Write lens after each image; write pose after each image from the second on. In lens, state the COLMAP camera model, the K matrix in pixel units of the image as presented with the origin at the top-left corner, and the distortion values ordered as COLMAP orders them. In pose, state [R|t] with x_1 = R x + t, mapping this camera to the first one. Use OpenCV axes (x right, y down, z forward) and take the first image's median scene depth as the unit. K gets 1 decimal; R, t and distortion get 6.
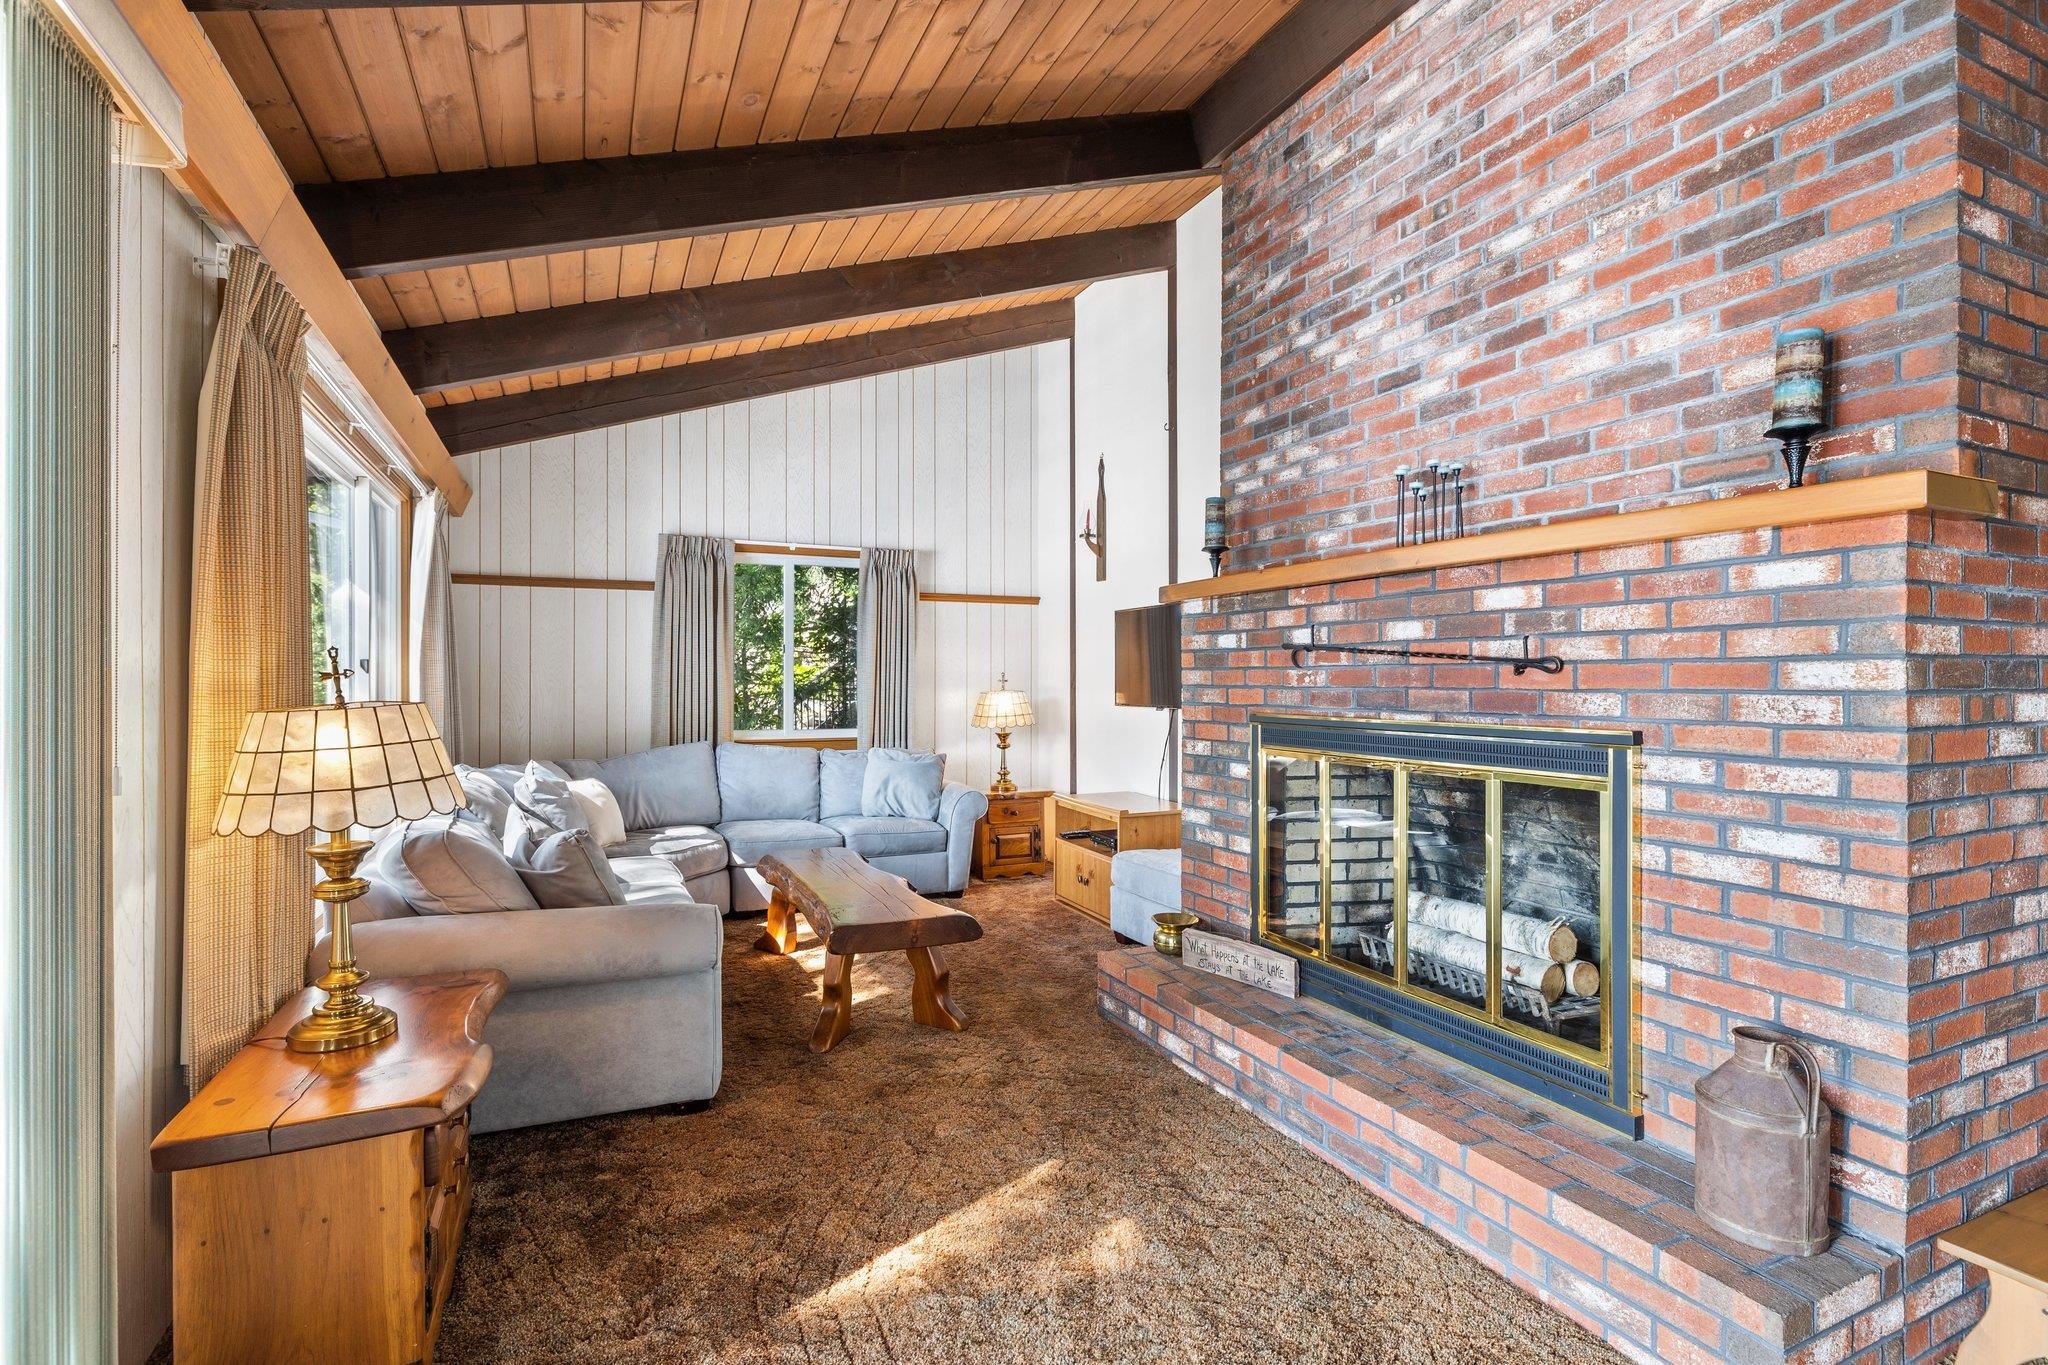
lens RADIAL K [[967.1, 0, 1024.0], [0, 967.1, 682.5], [0, 0, 1]] dist [-0.001693, -0.000253]
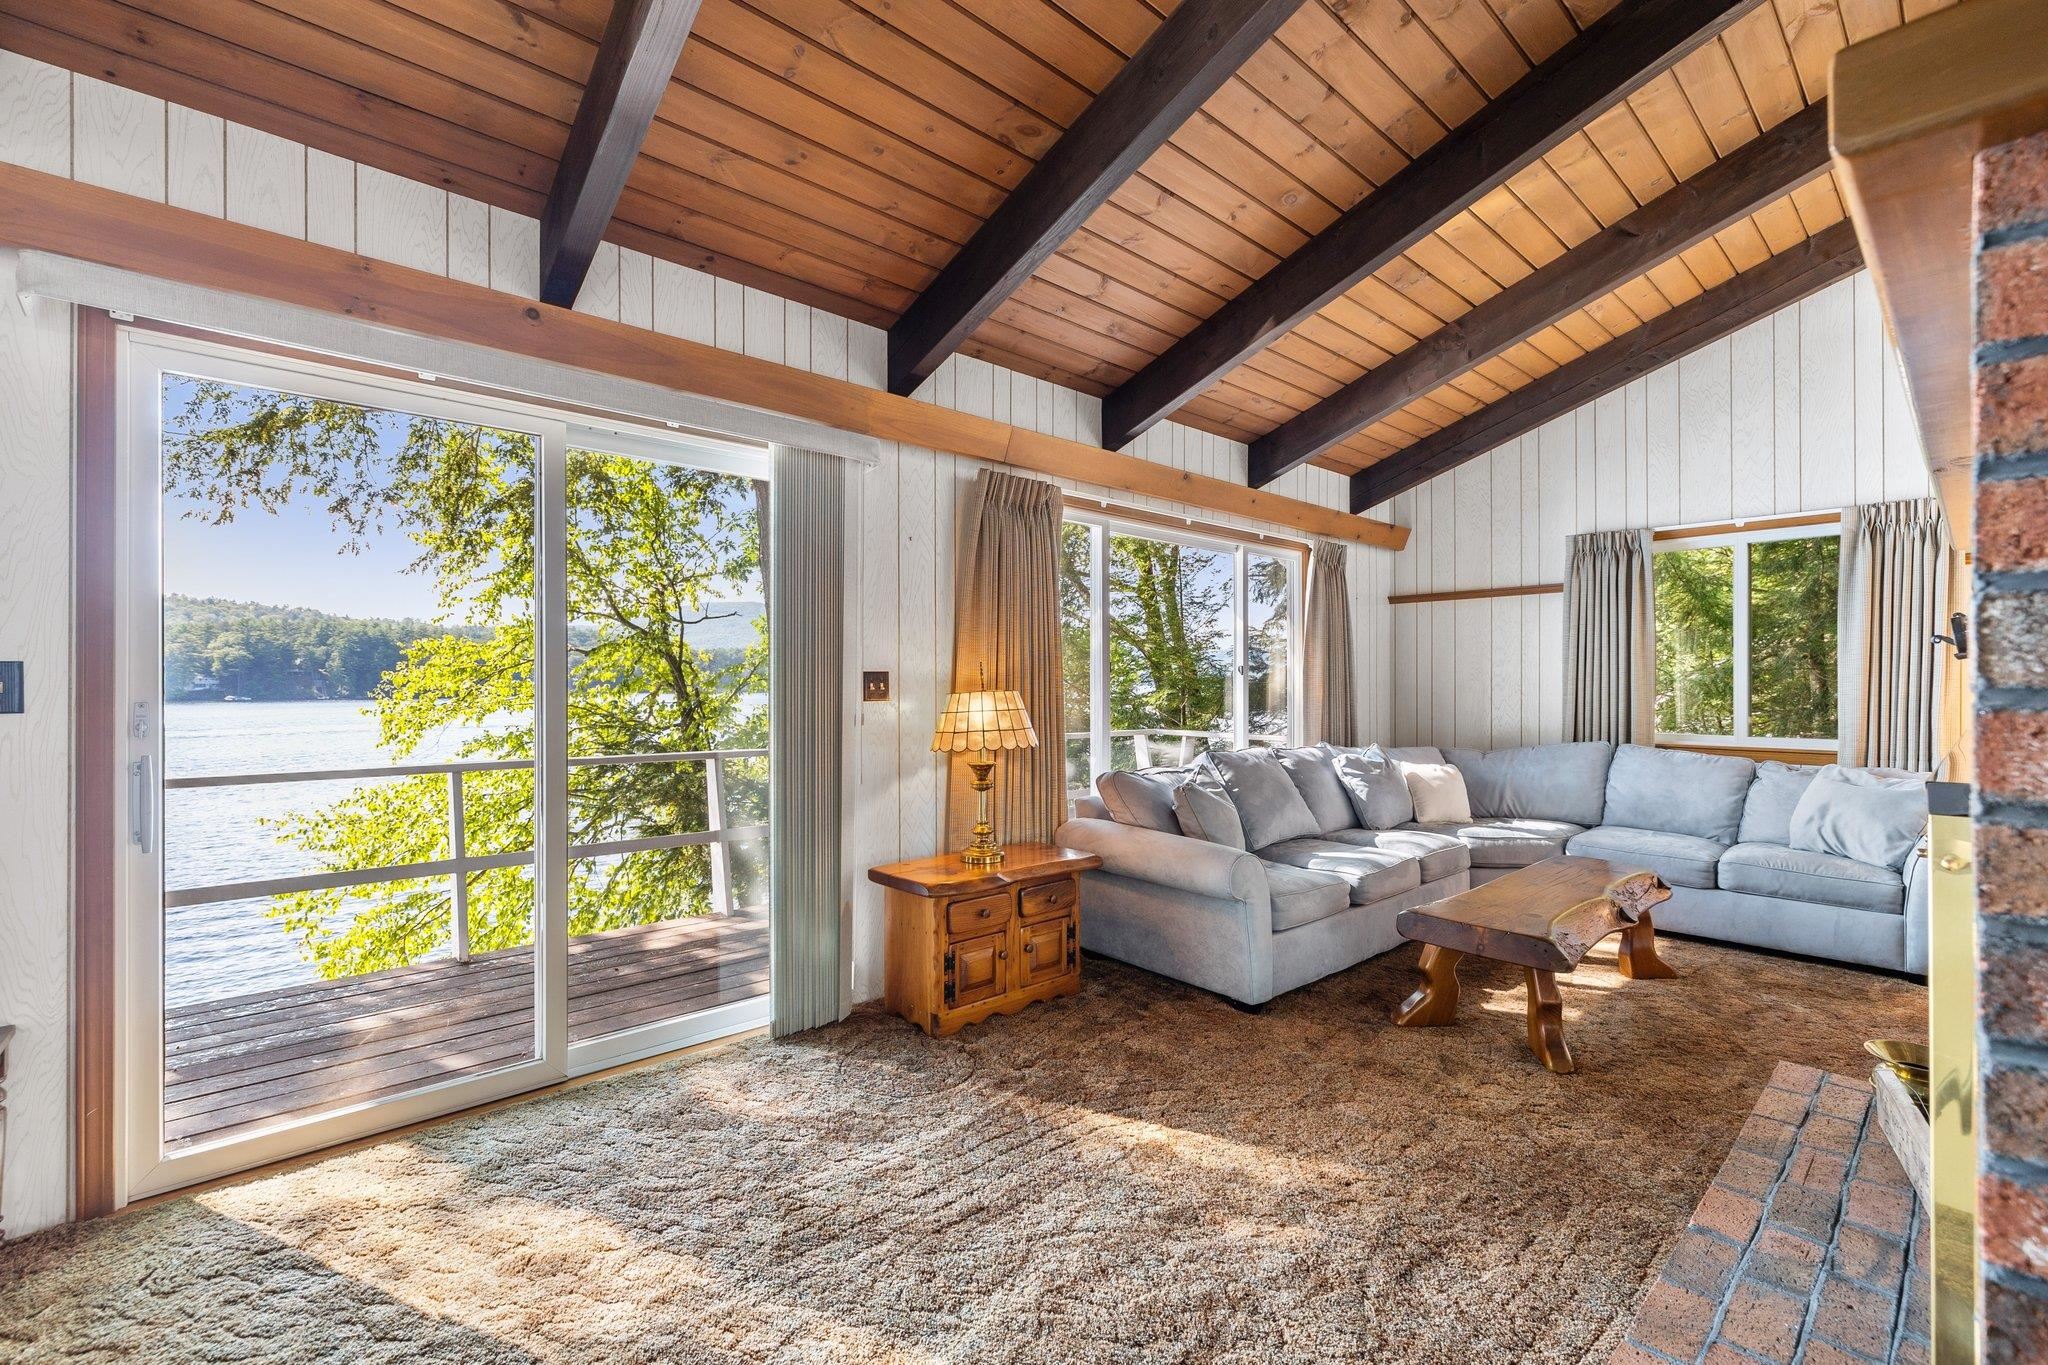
lens RADIAL K [[864.5, 0, 1024.0], [0, 864.5, 682.5], [0, 0, 1]] dist [0.001657, 0.000227]
pose [[0.304120, -0.000315, -0.952634, 0.327018], [-0.000856, 0.999999, -0.000604, 0.002351], [0.952633, 0.000999, 0.304119, 0.177805]]
